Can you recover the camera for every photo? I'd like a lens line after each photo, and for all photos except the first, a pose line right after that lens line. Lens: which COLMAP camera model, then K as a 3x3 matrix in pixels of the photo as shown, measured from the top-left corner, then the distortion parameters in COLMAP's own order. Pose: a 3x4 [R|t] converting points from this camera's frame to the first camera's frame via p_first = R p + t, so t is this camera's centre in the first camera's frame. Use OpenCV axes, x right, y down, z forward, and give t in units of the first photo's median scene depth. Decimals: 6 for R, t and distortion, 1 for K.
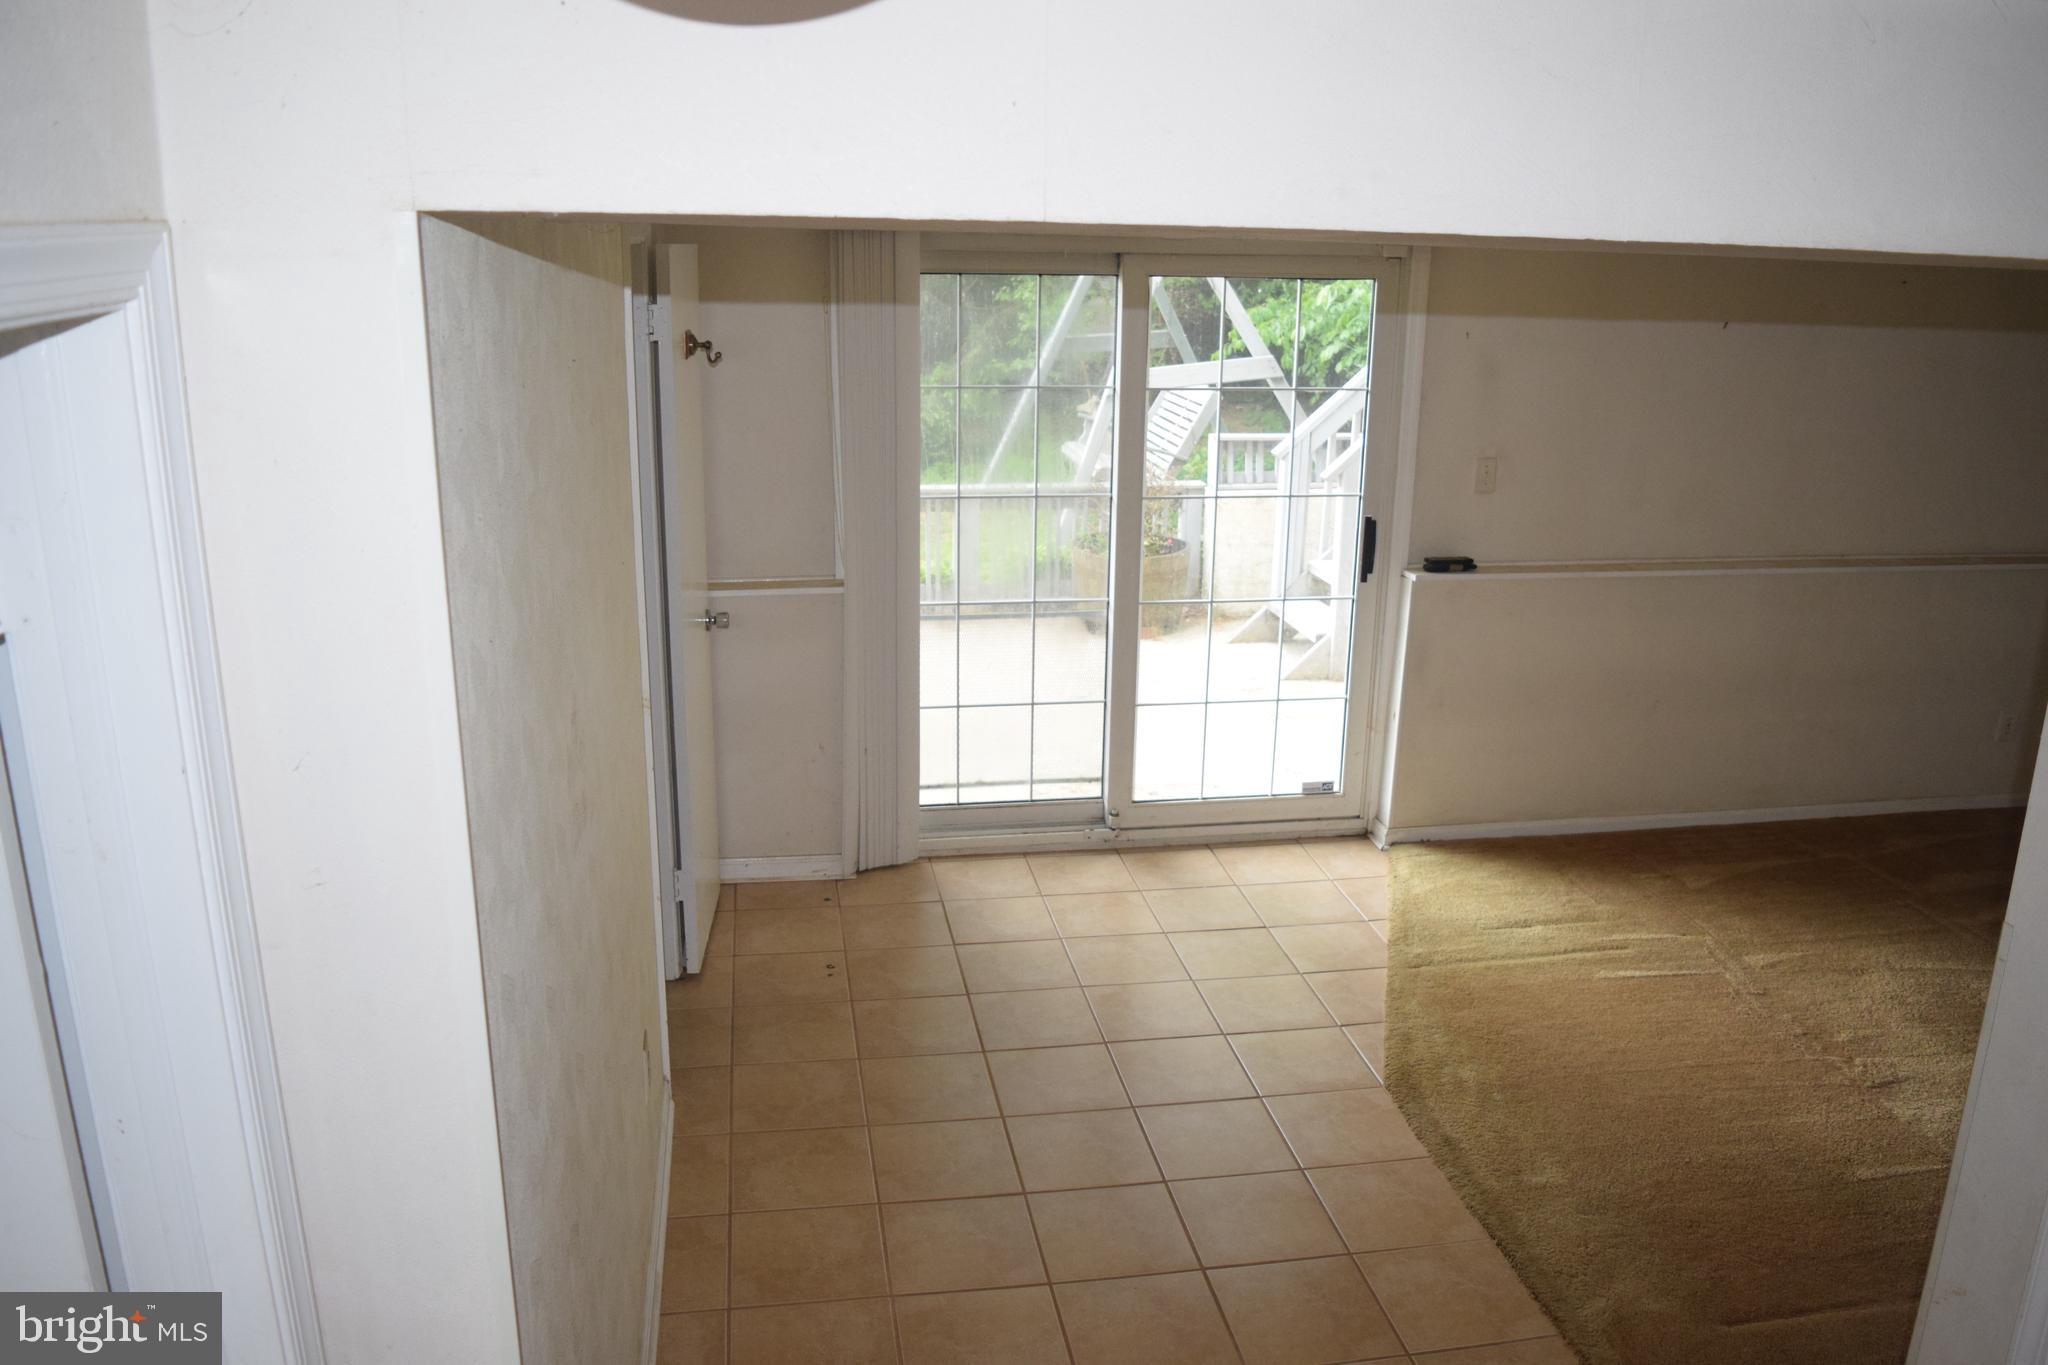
lens RADIAL K [[1621.9, 0, 1021.9], [0, 1621.9, 690.4], [0, 0, 1]] dist [-0.085549, 0.014862]
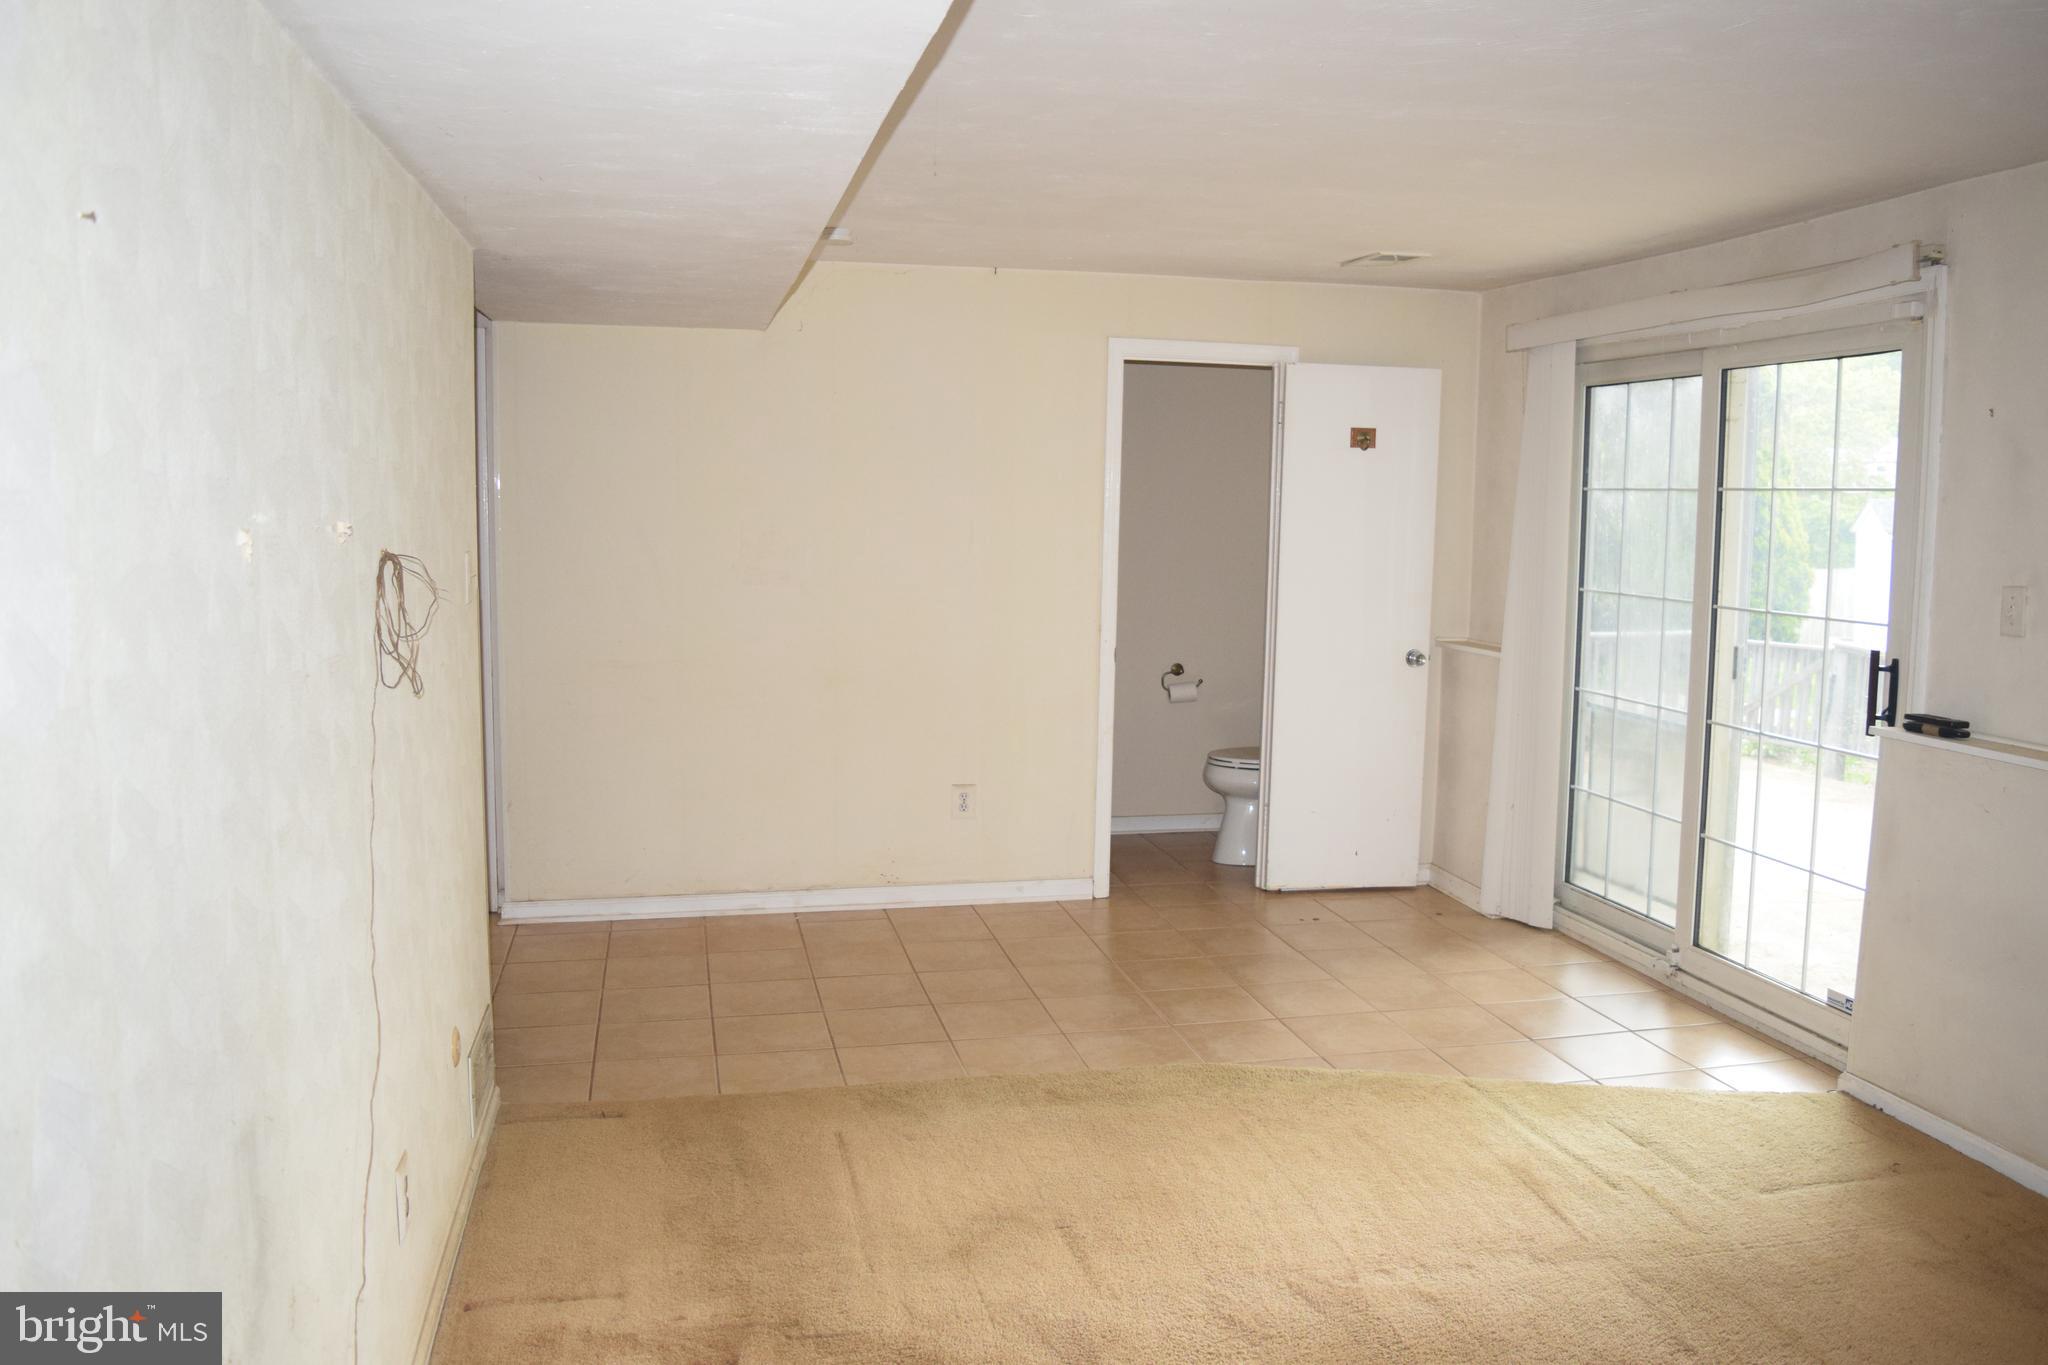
lens RADIAL K [[1621.9, 0, 1024.6], [0, 1621.9, 675.9], [0, 0, 1]] dist [-0.085549, 0.014862]
pose [[0.052723, 0.097330, -0.993855, 0.997487], [-0.296325, 0.951937, 0.077505, -0.034777], [0.953631, 0.290417, 0.079030, 0.578655]]
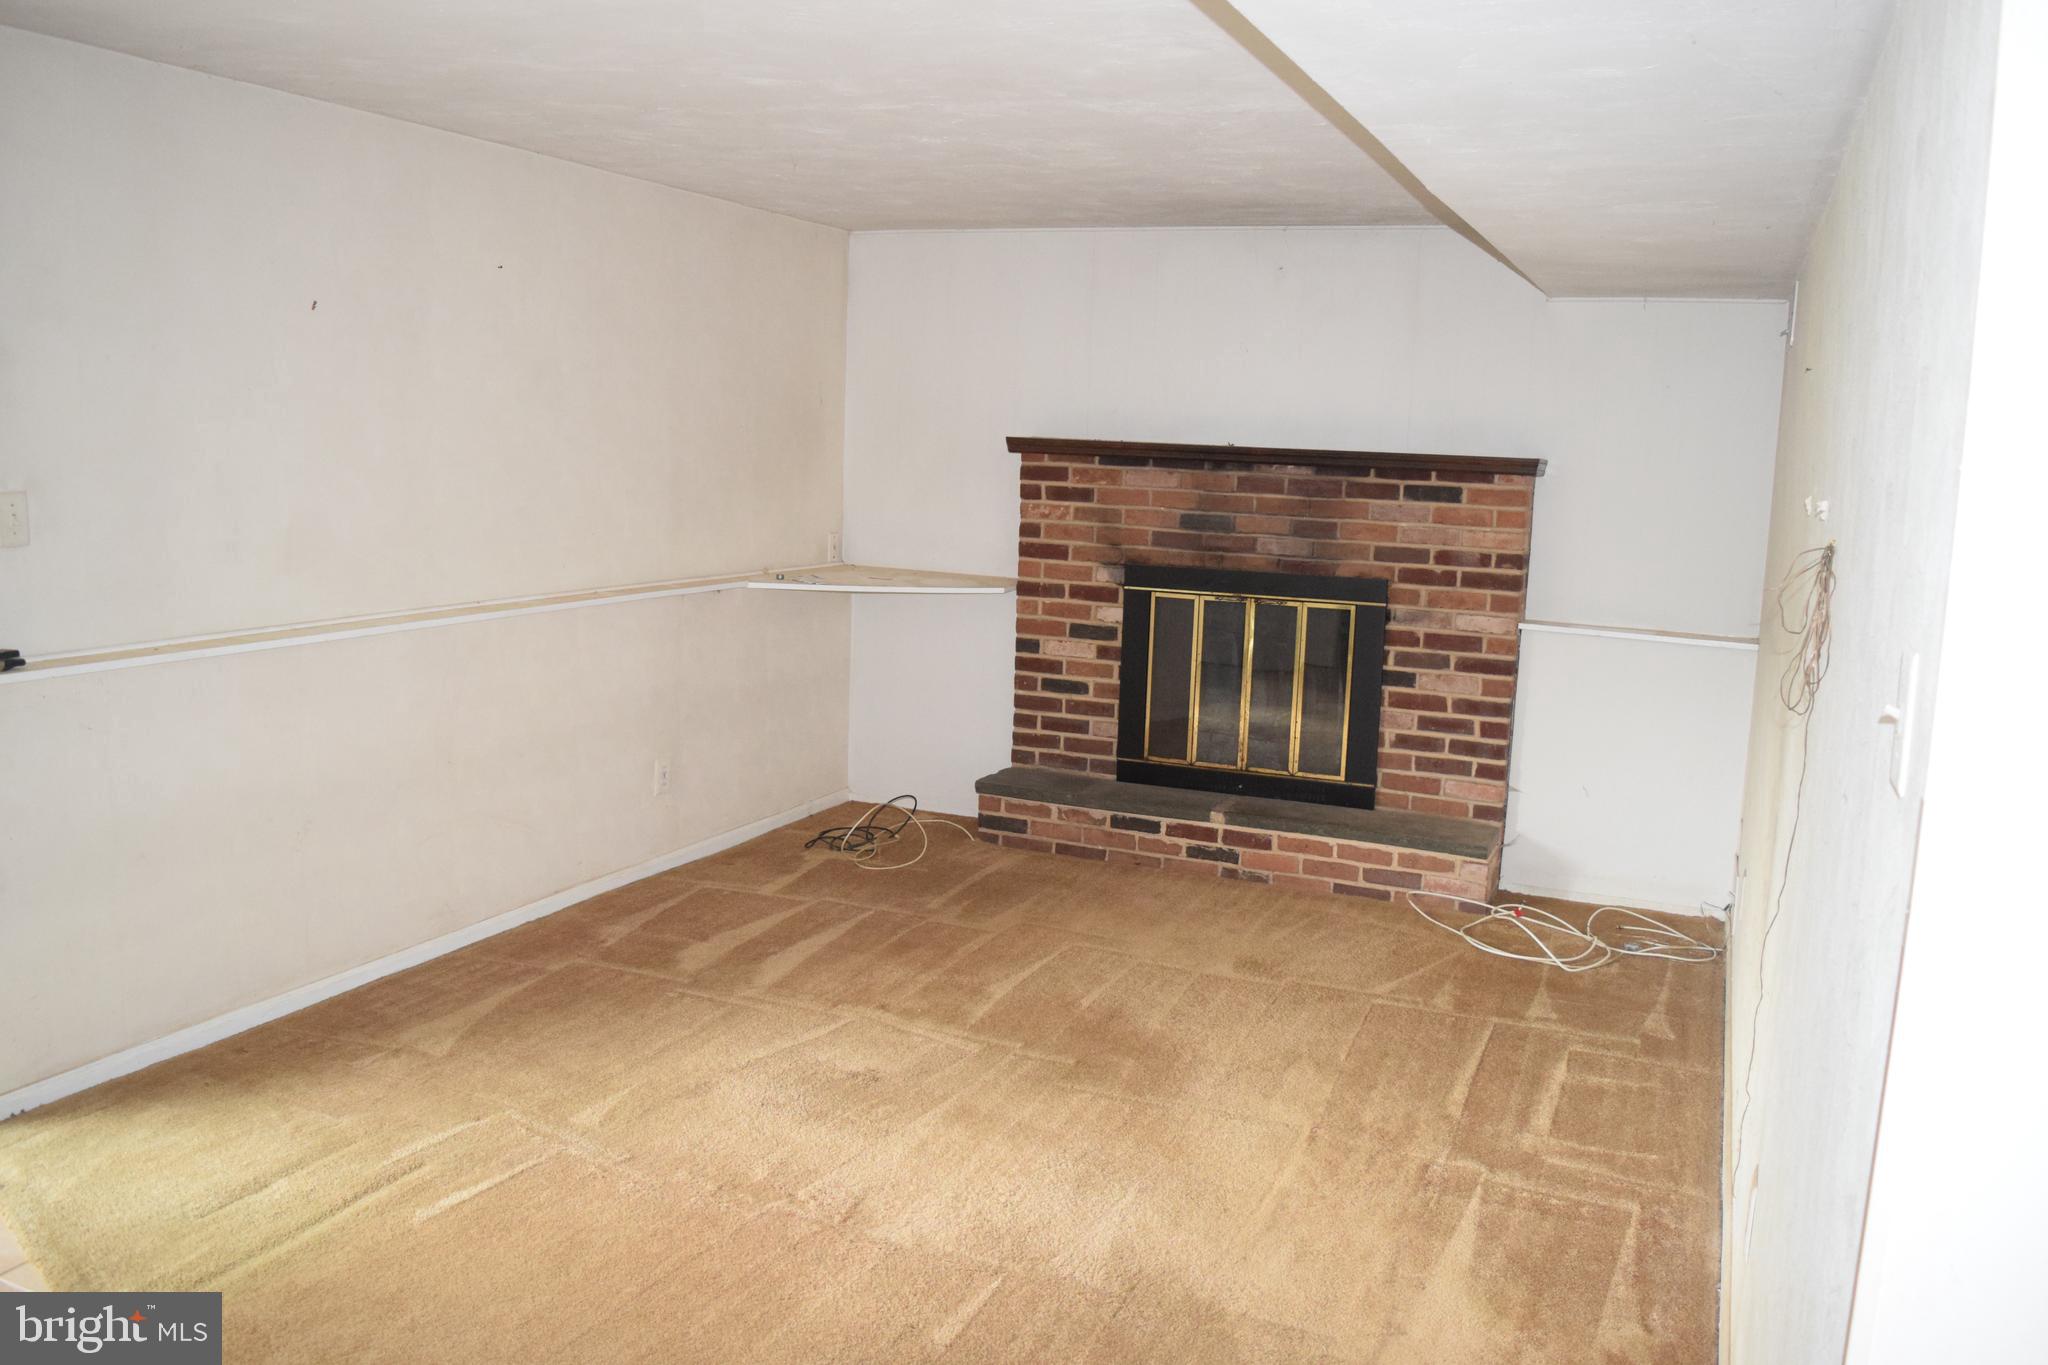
lens RADIAL K [[1621.9, 0, 1021.2], [0, 1621.9, 673.9], [0, 0, 1]] dist [-0.085549, 0.014862]
pose [[0.548611, -0.117737, 0.827746, -0.014313], [0.211817, 0.977308, -0.001377, 0.012110], [-0.808801, 0.176087, 0.561101, 0.360288]]
